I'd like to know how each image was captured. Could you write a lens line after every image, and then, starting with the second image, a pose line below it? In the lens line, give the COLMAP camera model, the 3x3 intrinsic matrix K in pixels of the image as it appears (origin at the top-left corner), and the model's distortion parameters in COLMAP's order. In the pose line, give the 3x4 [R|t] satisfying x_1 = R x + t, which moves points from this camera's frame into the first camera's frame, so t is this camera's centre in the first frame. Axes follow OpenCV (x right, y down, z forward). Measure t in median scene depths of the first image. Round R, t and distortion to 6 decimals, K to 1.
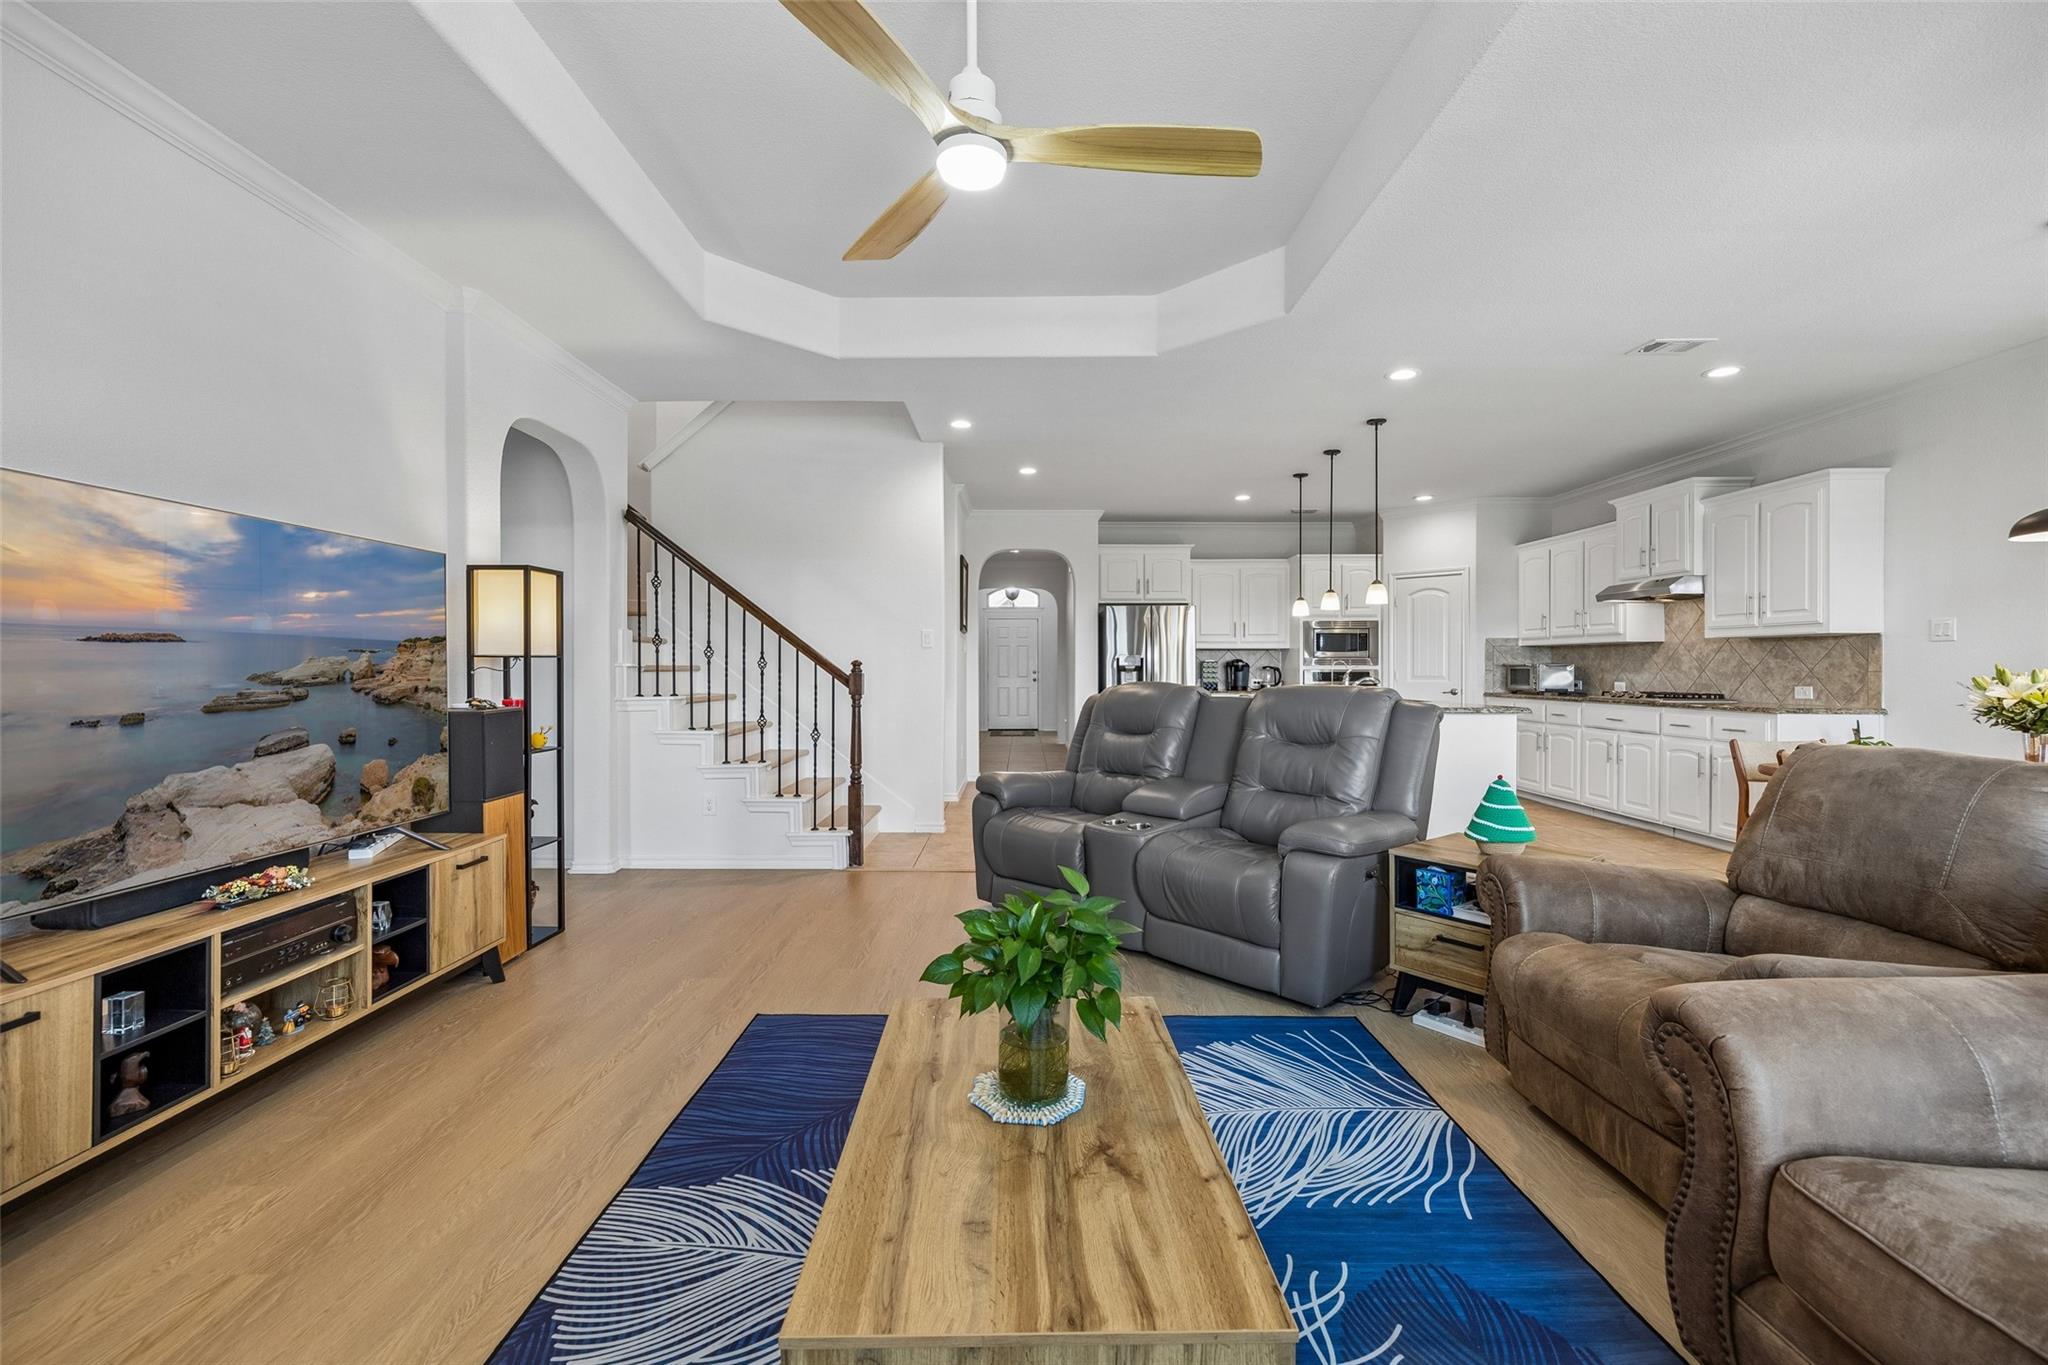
lens RADIAL K [[880.8, 0, 1024.4], [0, 880.8, 667.4], [0, 0, 1]] dist [0.003439, 0.000361]
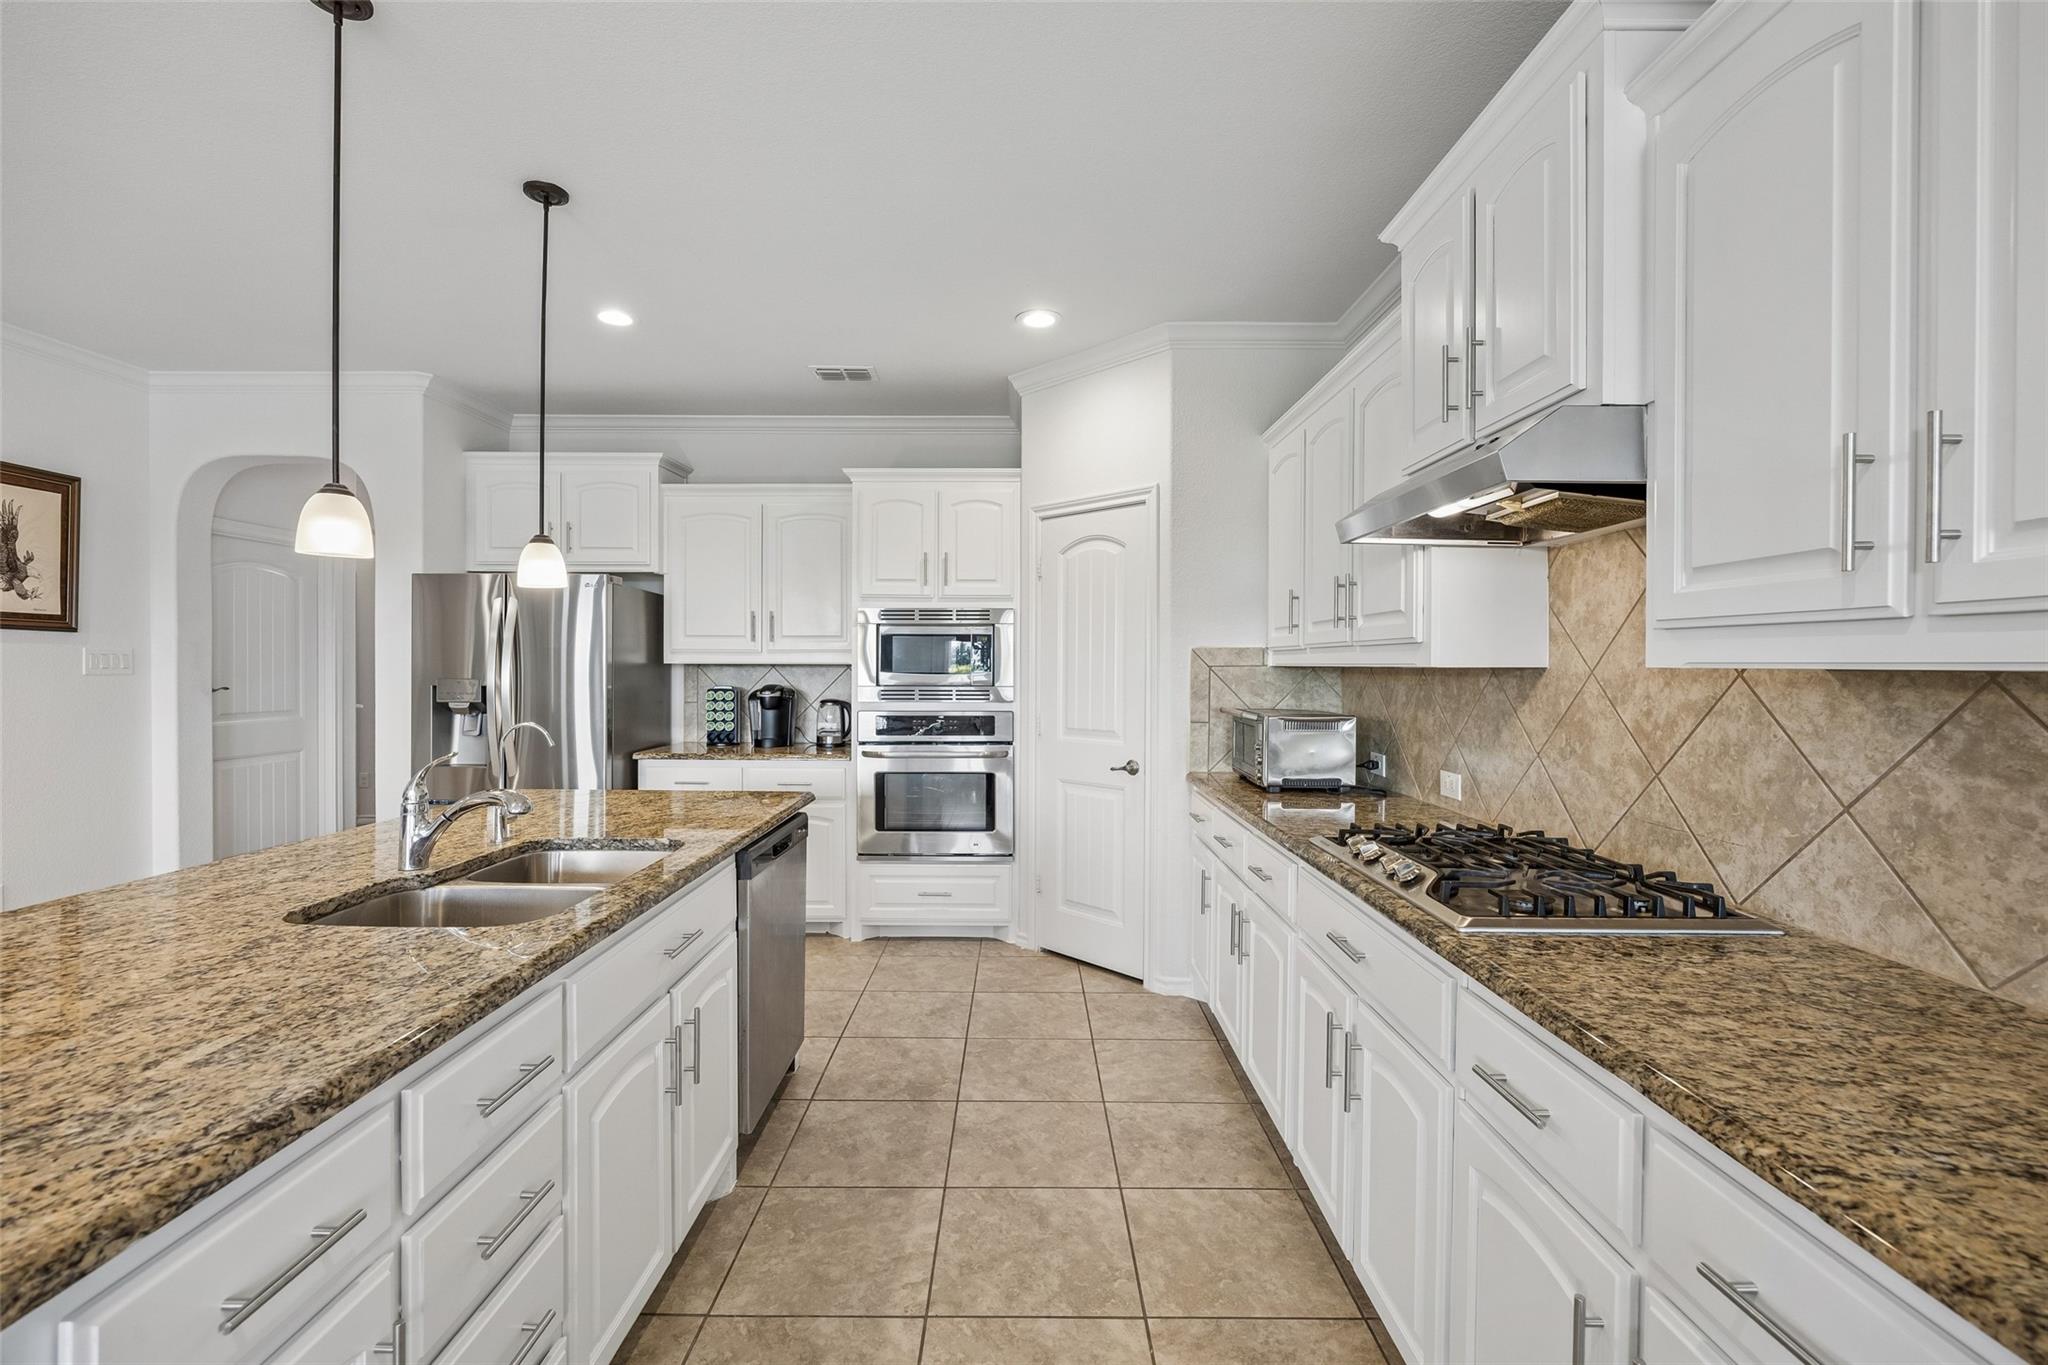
lens RADIAL K [[881.8, 0, 1027.3], [0, 881.8, 668.6], [0, 0, 1]] dist [-0.001781, 0.000233]
pose [[0.999822, 0.004566, -0.018291, 0.538505], [-0.004467, 0.999975, 0.005401, -0.029745], [0.018315, -0.005319, 0.999818, 0.671318]]
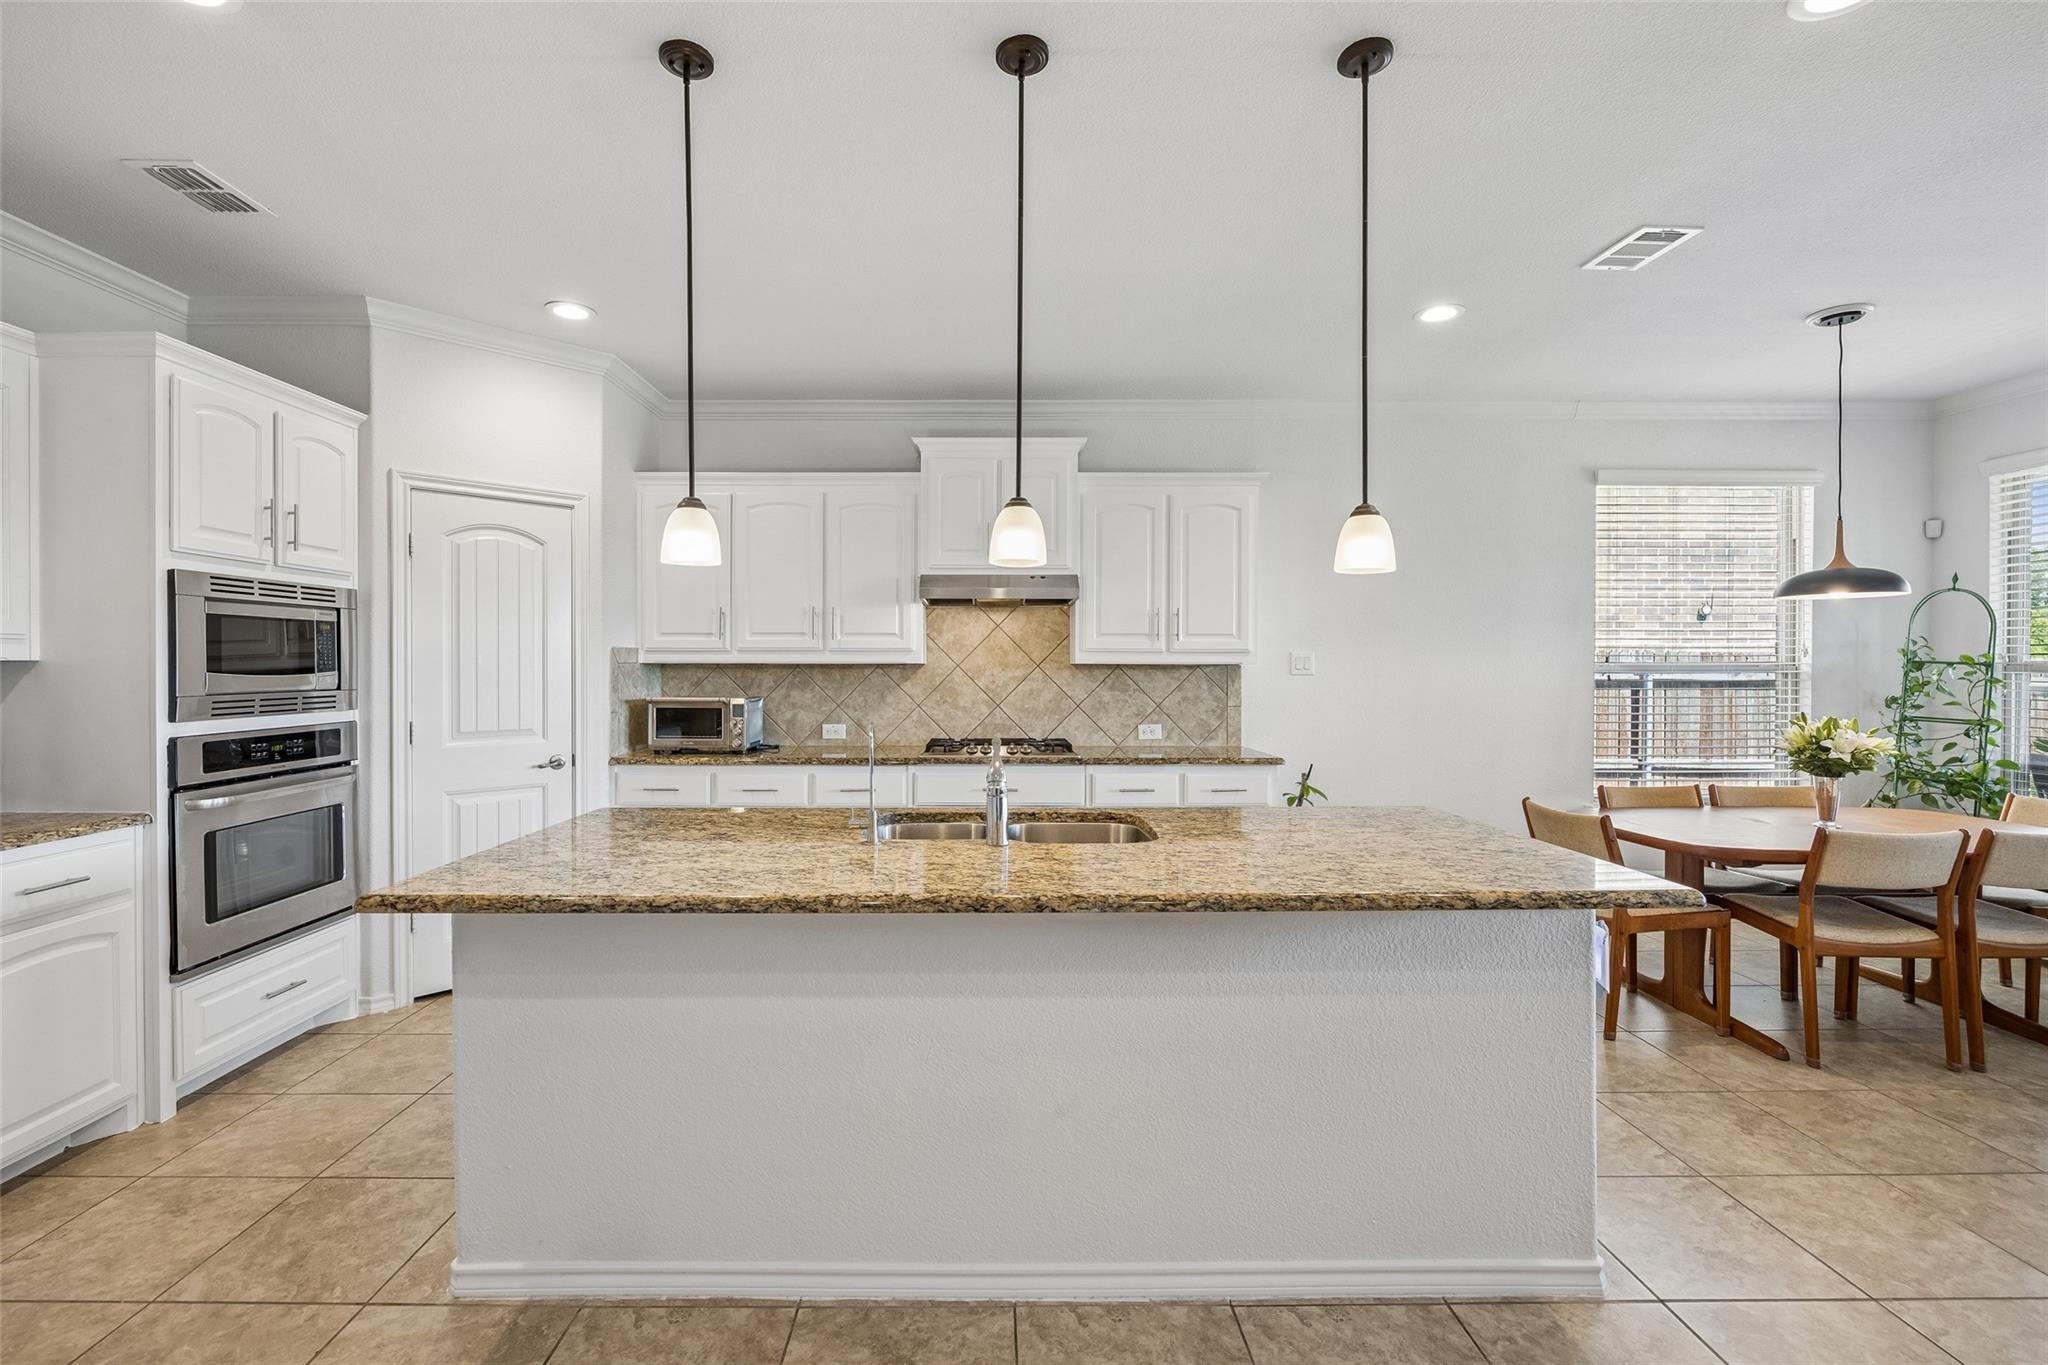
lens RADIAL K [[881.8, 0, 1022.2], [0, 881.8, 677.1], [0, 0, 1]] dist [-0.001781, 0.000233]
pose [[0.001715, -0.012377, 0.999922, 0.036956], [-0.001942, 0.999921, 0.012380, -0.027554], [-0.999997, -0.001963, 0.001691, 0.922005]]
